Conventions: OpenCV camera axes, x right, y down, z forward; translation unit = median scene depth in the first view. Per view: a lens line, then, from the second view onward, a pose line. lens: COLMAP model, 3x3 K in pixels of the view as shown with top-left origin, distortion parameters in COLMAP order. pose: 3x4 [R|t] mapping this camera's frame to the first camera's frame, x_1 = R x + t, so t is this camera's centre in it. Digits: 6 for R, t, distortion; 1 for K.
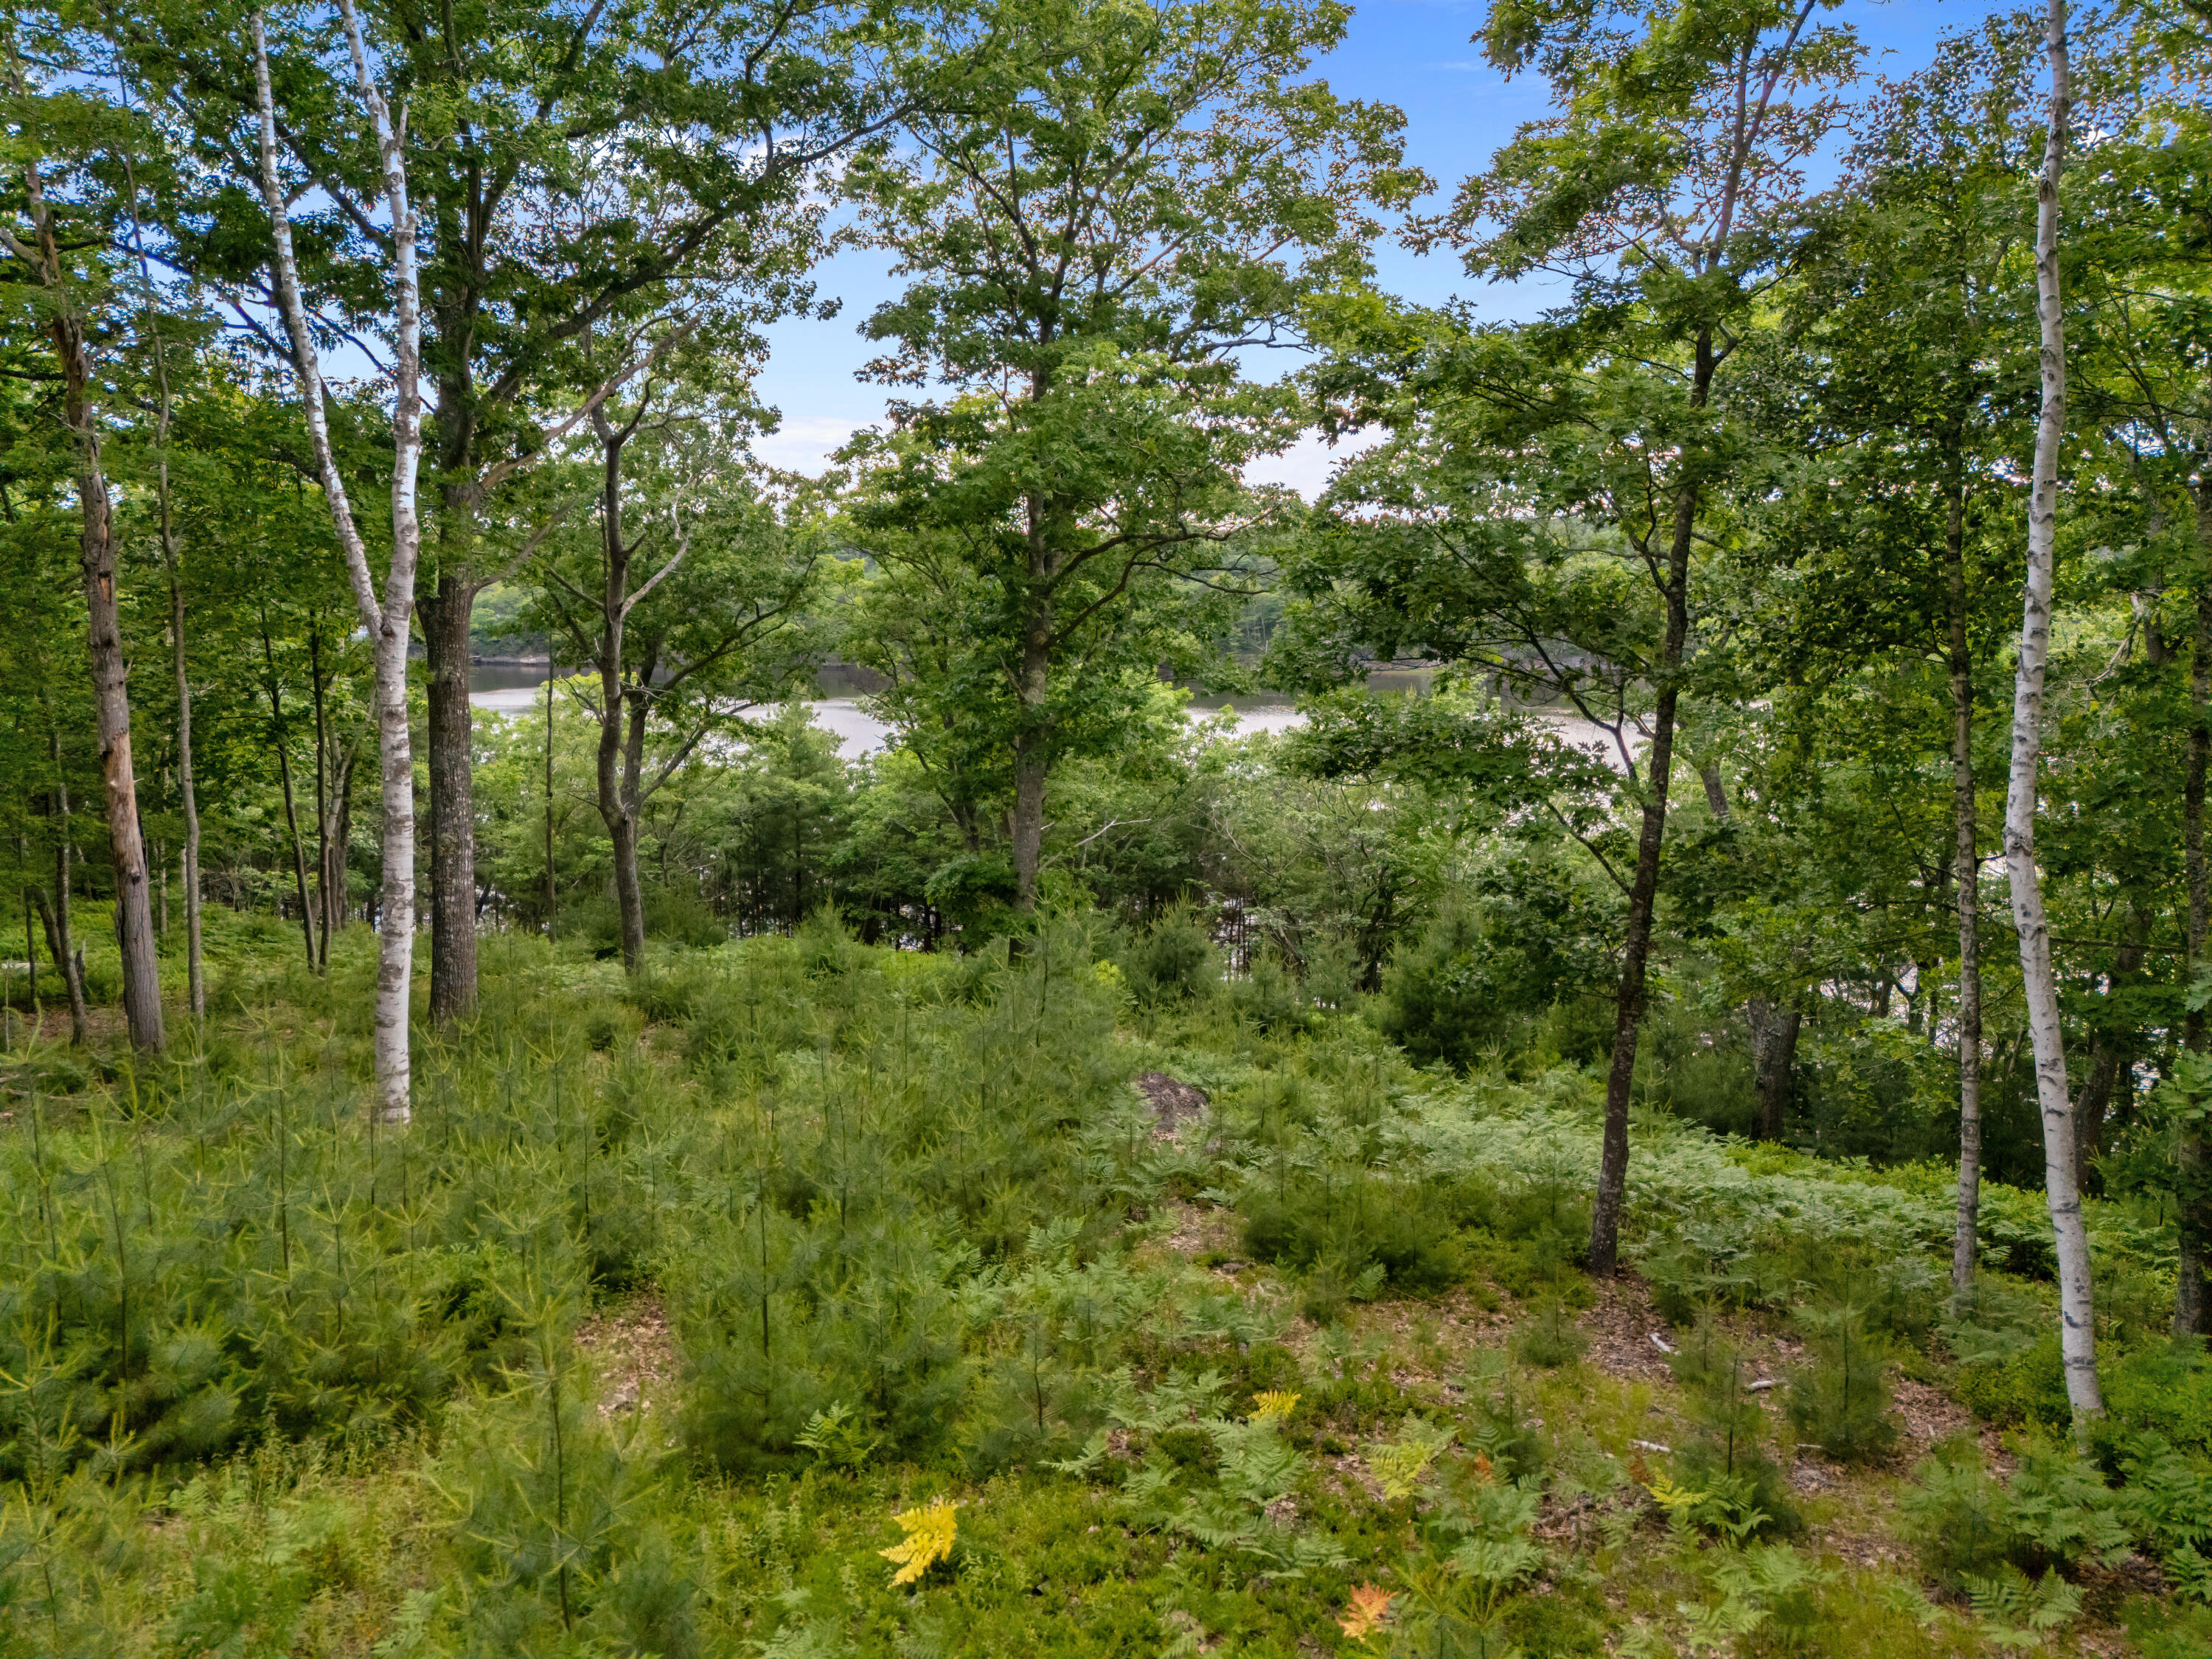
lens RADIAL K [[1625.5, 0, 1089.6], [0, 1625.5, 828.9], [0, 0, 1]] dist [0.060878, -0.057128]
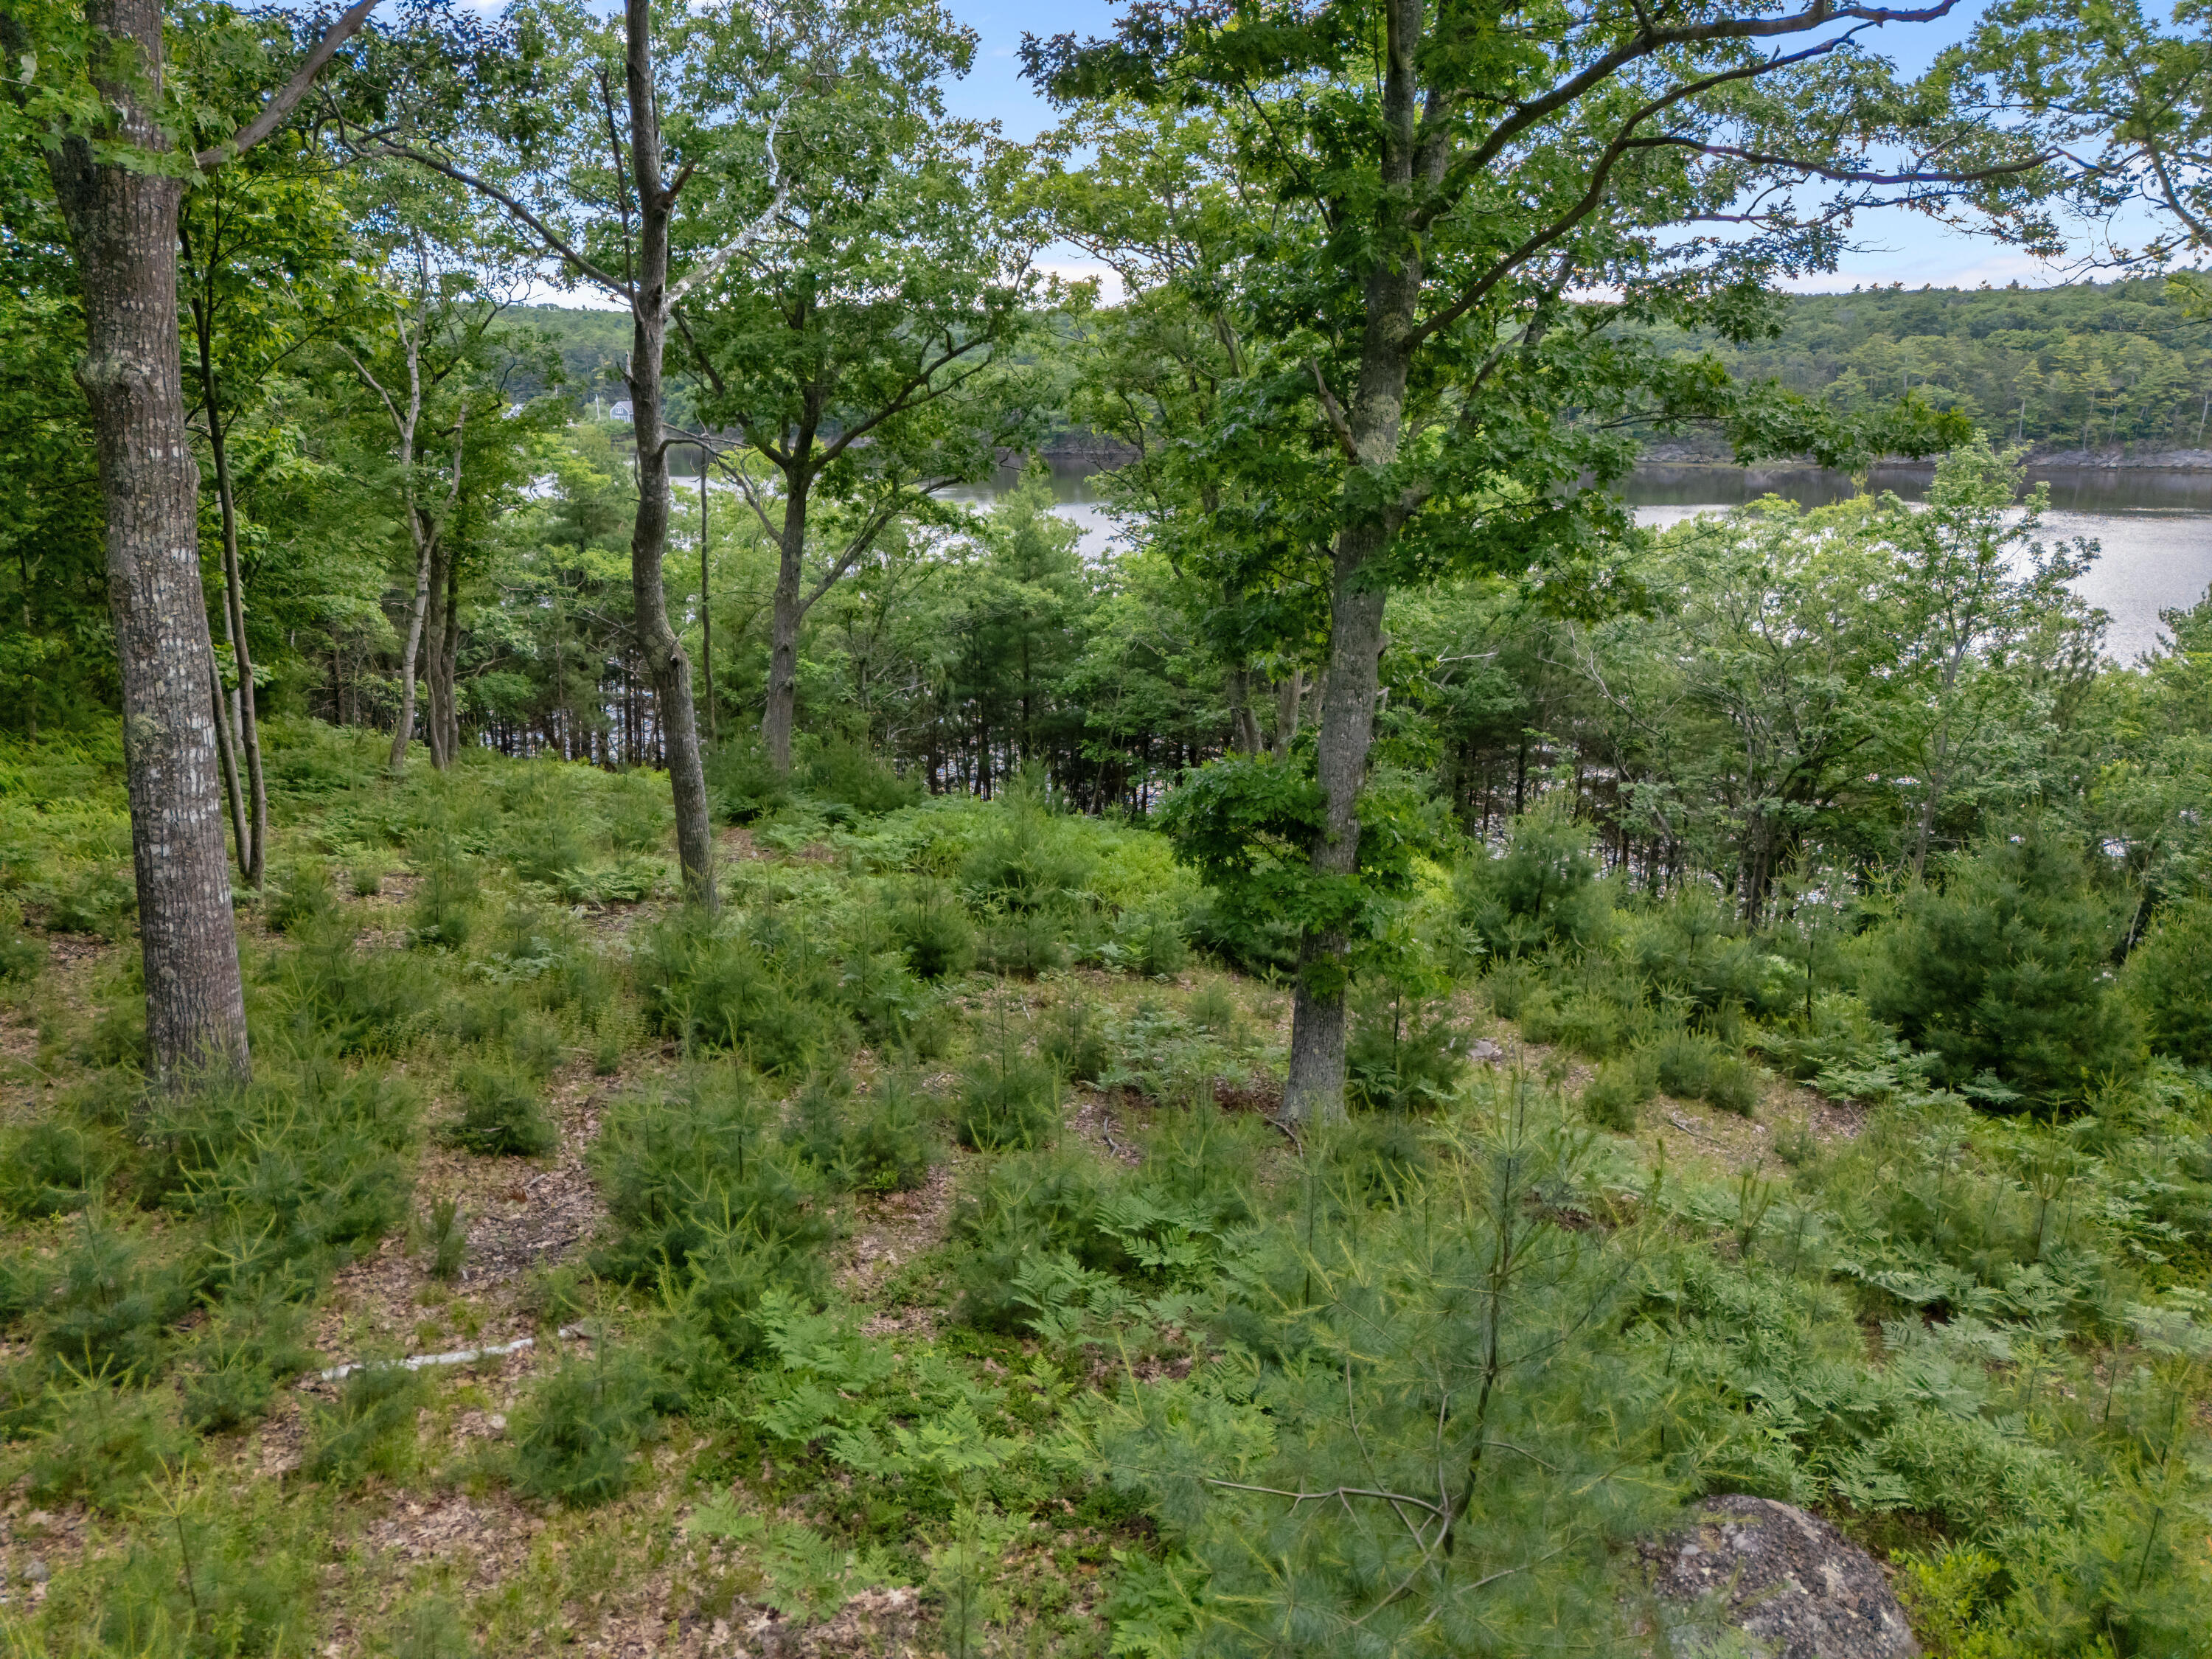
lens RADIAL K [[1625.5, 0, 1115.2], [0, 1625.5, 829.9], [0, 0, 1]] dist [0.060878, -0.057128]
pose [[0.988888, 0.044504, -0.141846, -0.021542], [-0.026665, 0.991765, 0.125266, -0.014958], [0.146252, -0.120092, 0.981931, 0.276883]]
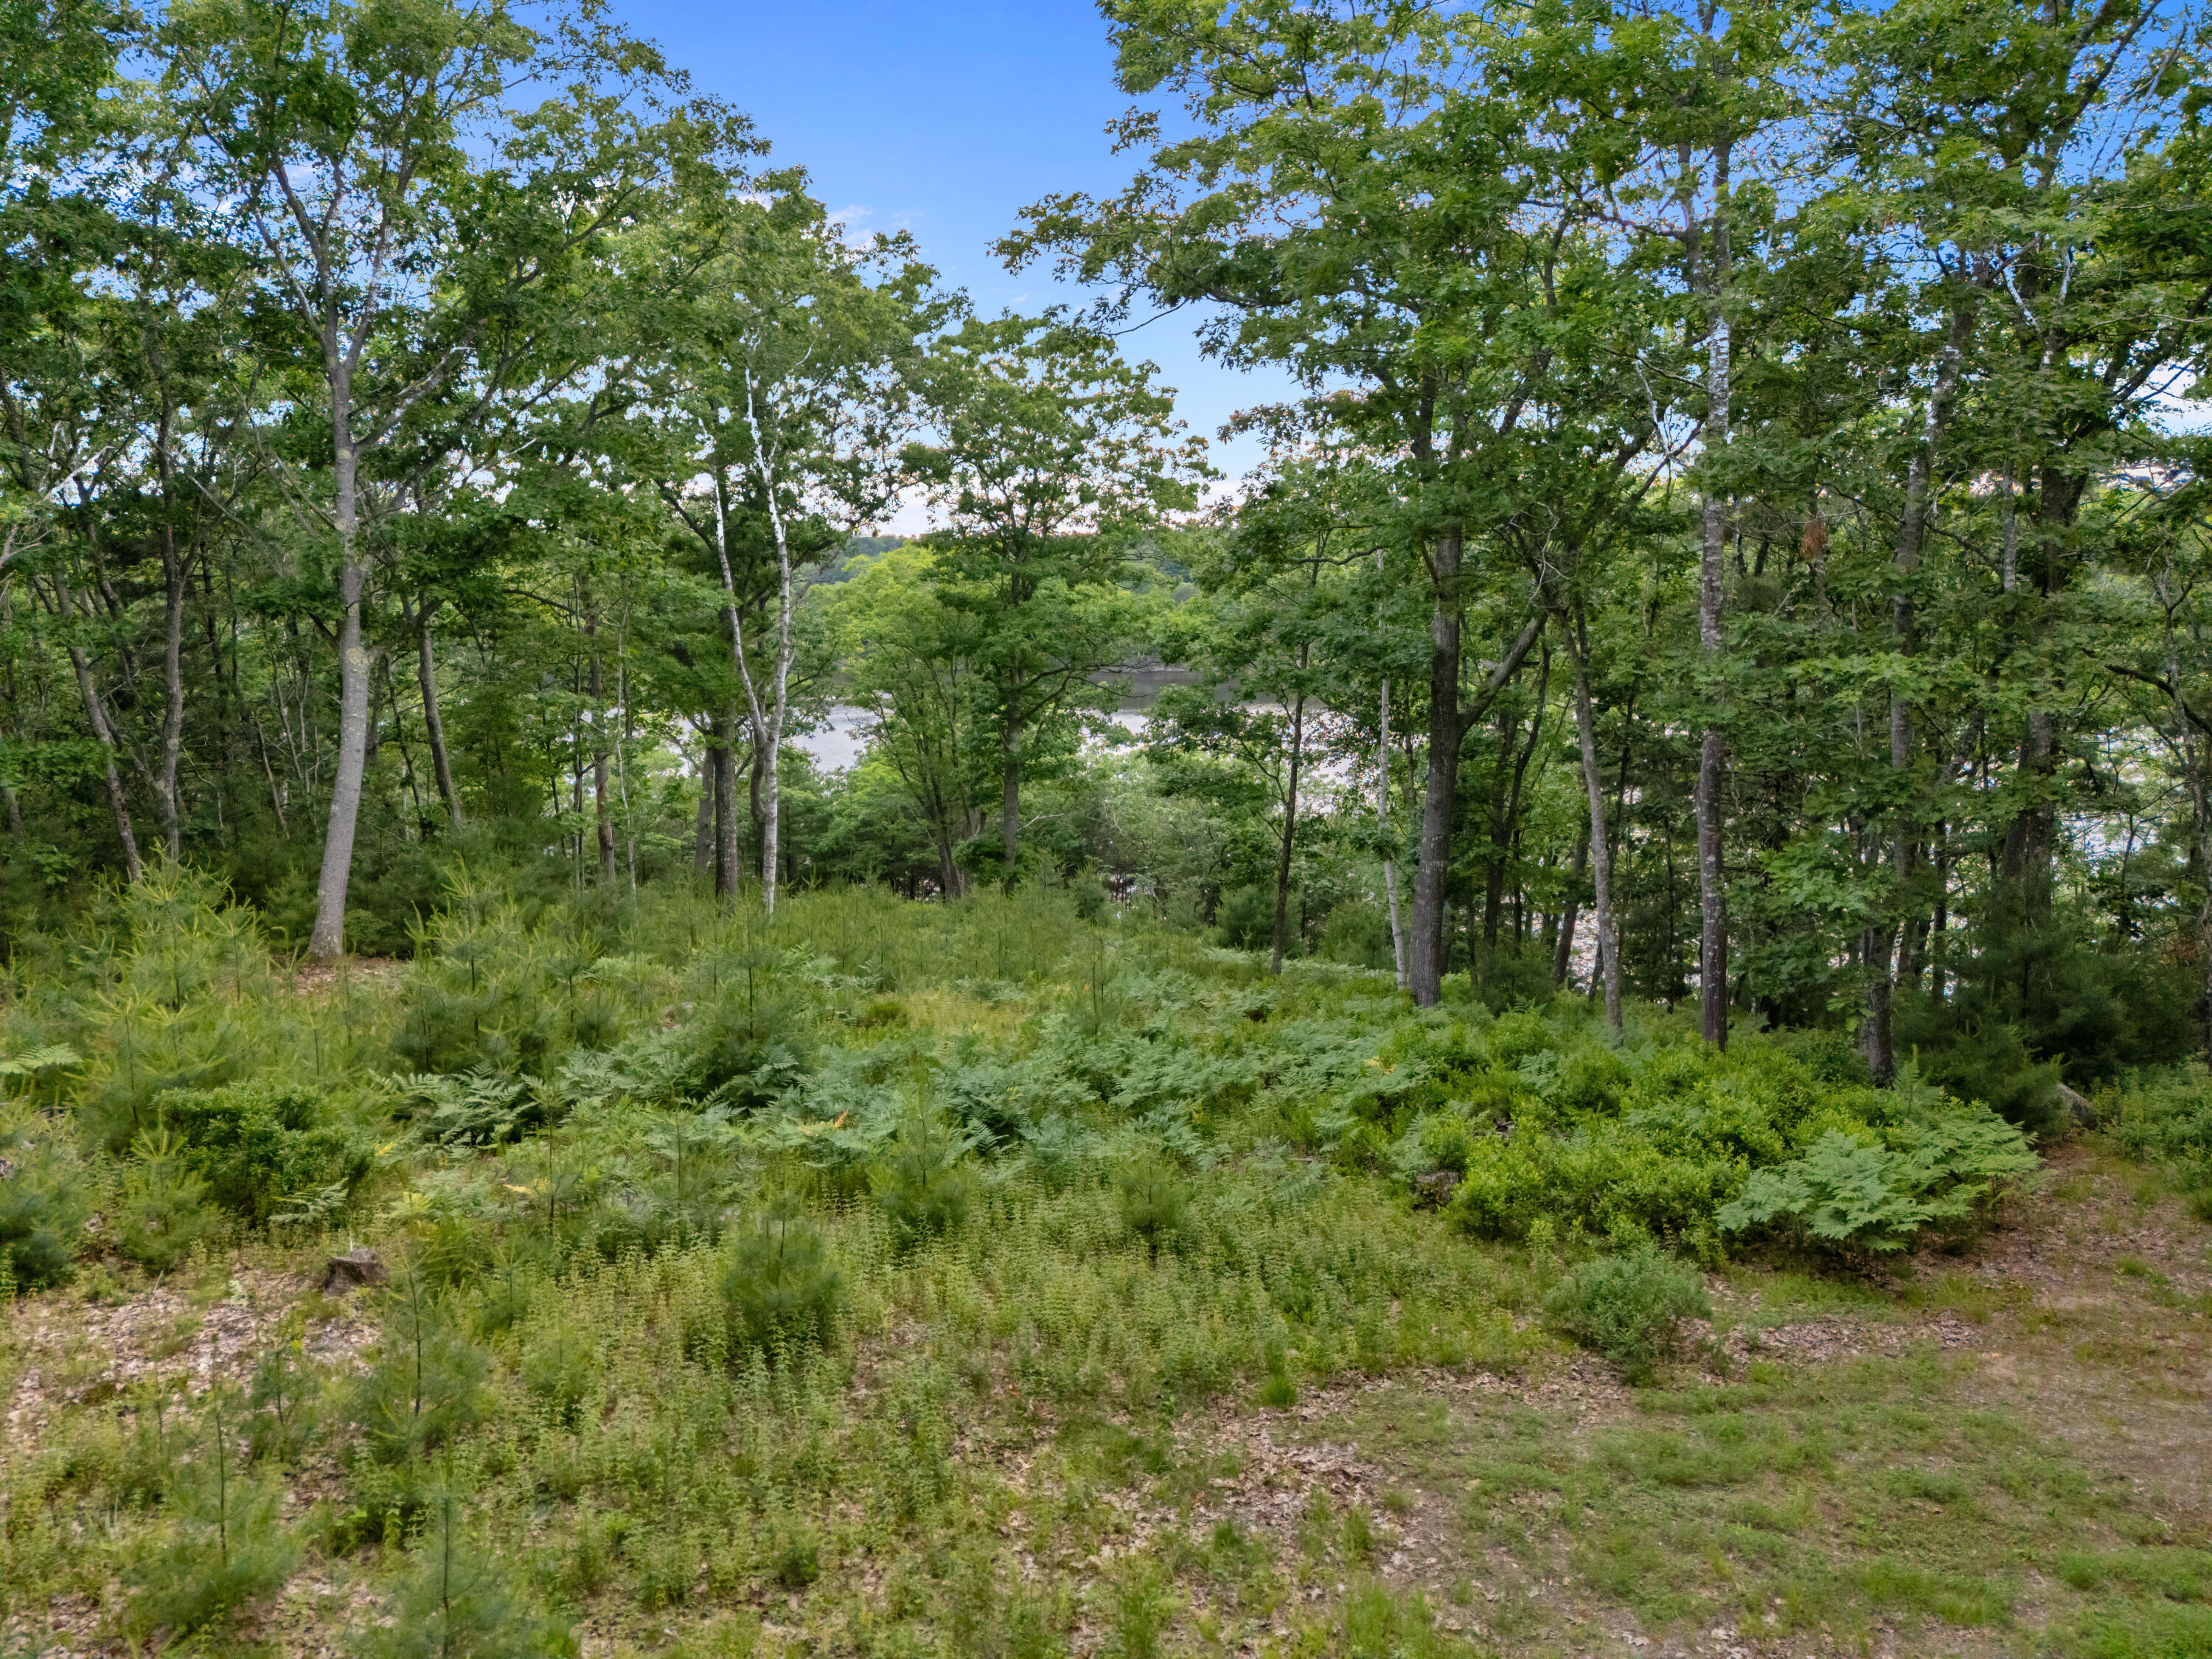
lens RADIAL K [[1625.5, 0, 1113.0], [0, 1625.5, 825.4], [0, 0, 1]] dist [0.060878, -0.057128]
pose [[0.995759, -0.013503, 0.091000, -0.052403], [0.013395, 0.999909, 0.001795, 0.002166], [-0.091016, -0.000569, 0.995849, -0.472396]]
